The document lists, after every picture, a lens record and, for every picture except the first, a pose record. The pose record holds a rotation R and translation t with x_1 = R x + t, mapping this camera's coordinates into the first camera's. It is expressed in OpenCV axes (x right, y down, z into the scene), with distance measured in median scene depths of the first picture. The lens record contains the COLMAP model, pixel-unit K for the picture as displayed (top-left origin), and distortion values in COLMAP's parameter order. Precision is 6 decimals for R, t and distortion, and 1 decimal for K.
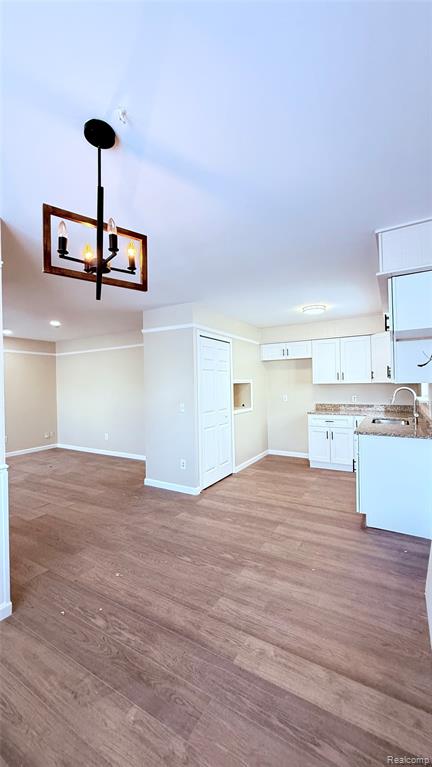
lens RADIAL K [[303.1, 0, 217.3], [0, 303.1, 382.6], [0, 0, 1]] dist [-0.000884, 0.000090]
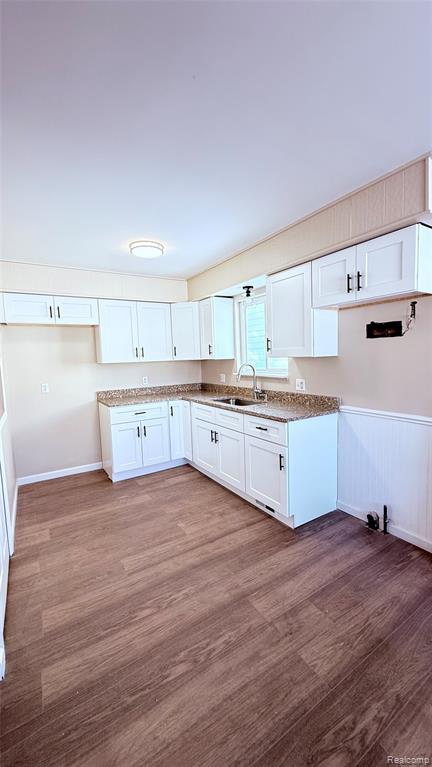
lens RADIAL K [[303.1, 0, 217.3], [0, 303.1, 382.6], [0, 0, 1]] dist [-0.000884, 0.000090]
pose [[0.463202, -0.074976, 0.883076, -0.243413], [0.022368, 0.997087, 0.072923, 0.004858], [-0.885971, -0.014025, 0.463529, 0.623559]]
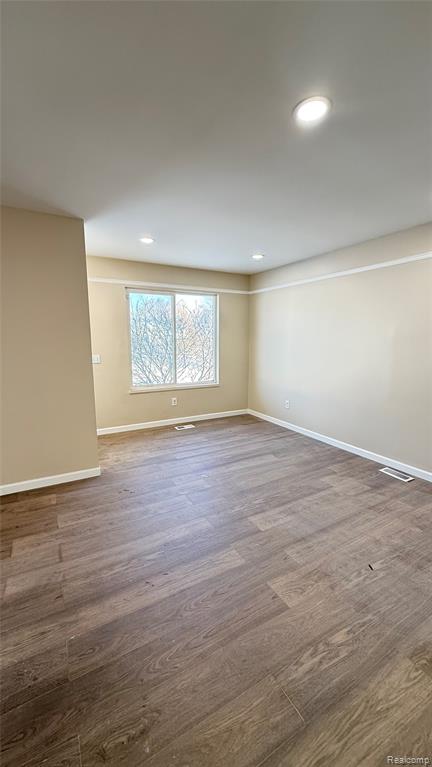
lens RADIAL K [[303.1, 0, 217.3], [0, 303.1, 382.6], [0, 0, 1]] dist [-0.000884, 0.000090]
pose [[-0.498243, 0.149426, -0.854064, -0.276198], [0.014457, 0.986332, 0.164134, 0.010657], [0.866917, 0.069431, -0.493593, 1.421434]]
